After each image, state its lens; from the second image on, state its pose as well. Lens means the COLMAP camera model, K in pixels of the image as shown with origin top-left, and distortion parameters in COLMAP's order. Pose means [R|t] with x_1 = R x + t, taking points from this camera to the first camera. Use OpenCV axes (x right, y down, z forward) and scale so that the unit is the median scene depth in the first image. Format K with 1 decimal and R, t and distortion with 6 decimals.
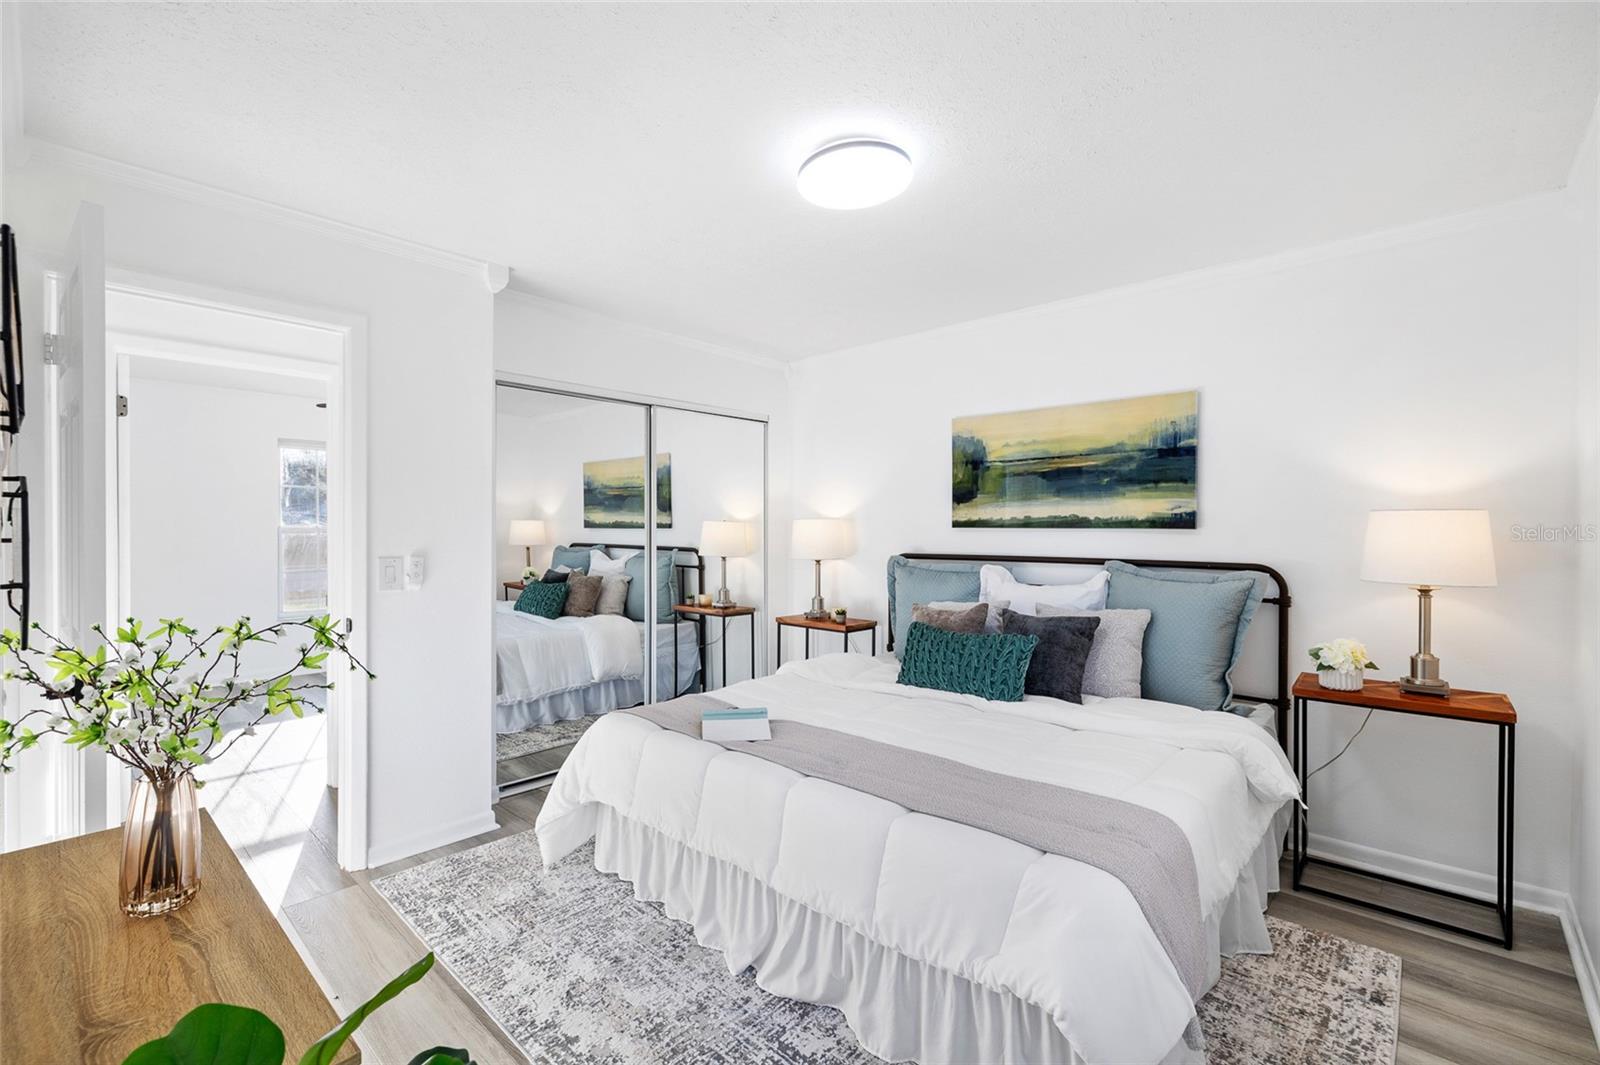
lens RADIAL K [[696.0, 0, 810.3], [0, 696.0, 539.1], [0, 0, 1]] dist [0.001642, 0.000090]
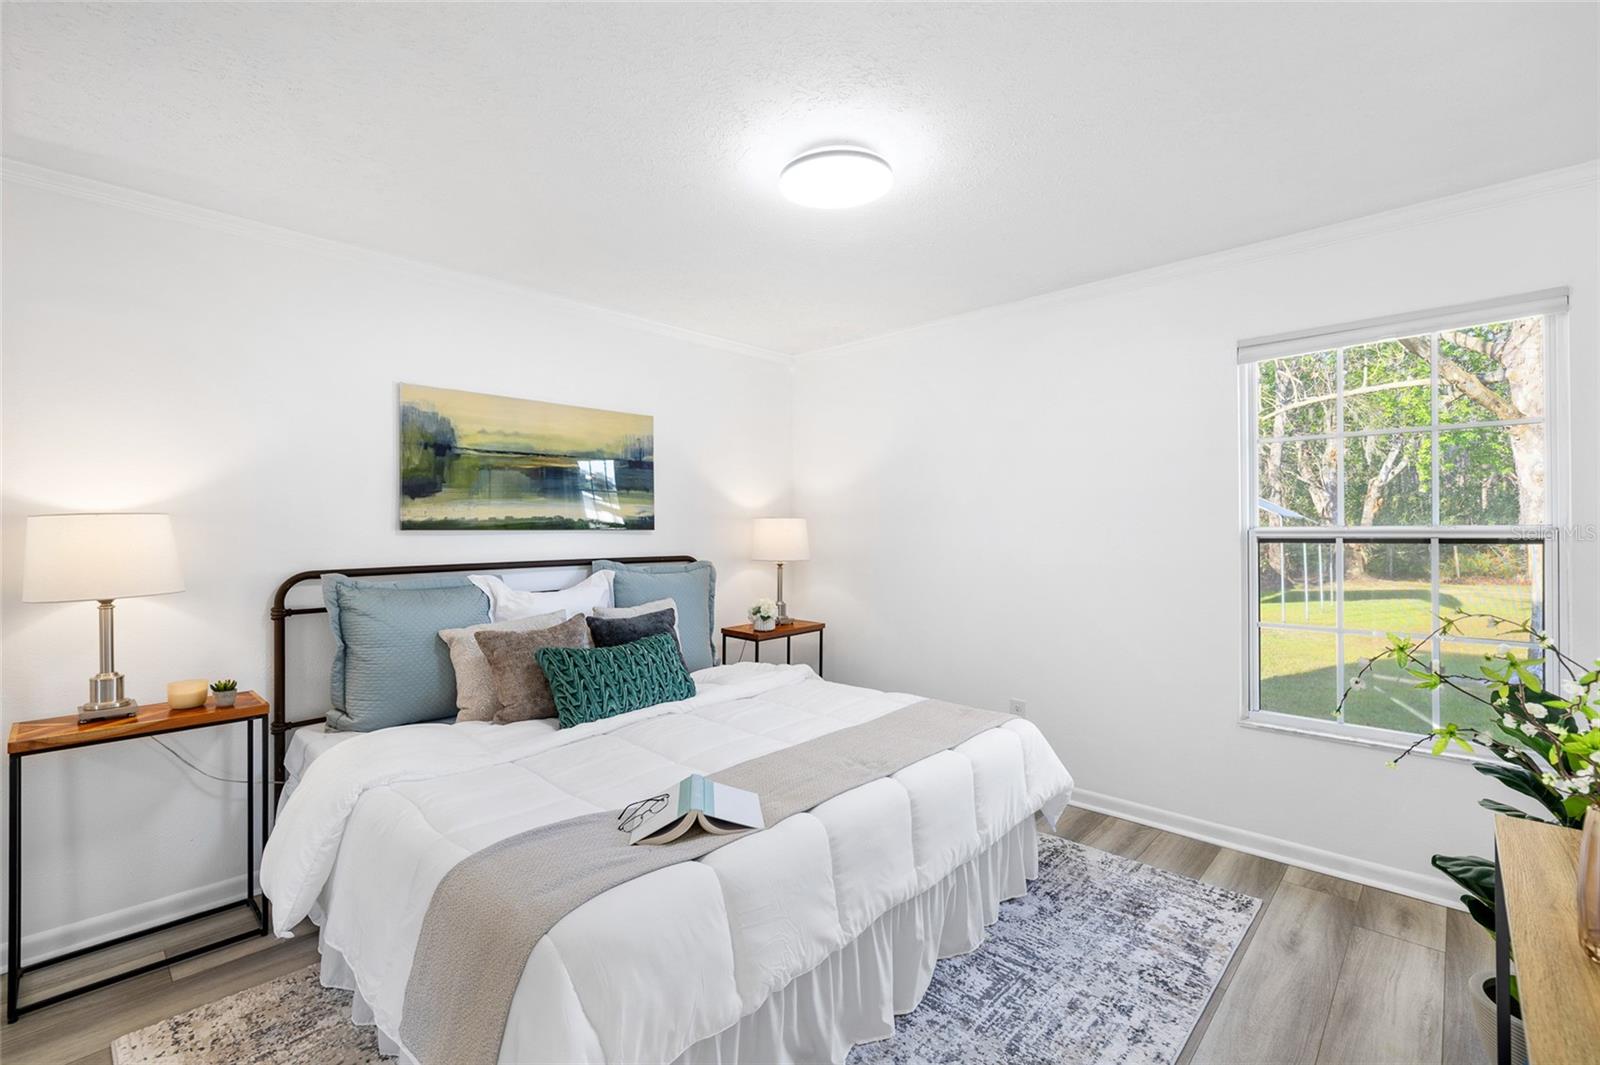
lens RADIAL K [[696.0, 0, 809.1], [0, 696.0, 521.9], [0, 0, 1]] dist [0.001642, 0.000090]
pose [[0.021938, 0.013711, 0.999665, -0.567300], [0.026793, 0.999539, -0.014297, -0.003724], [-0.999400, 0.027097, 0.021561, 0.611116]]
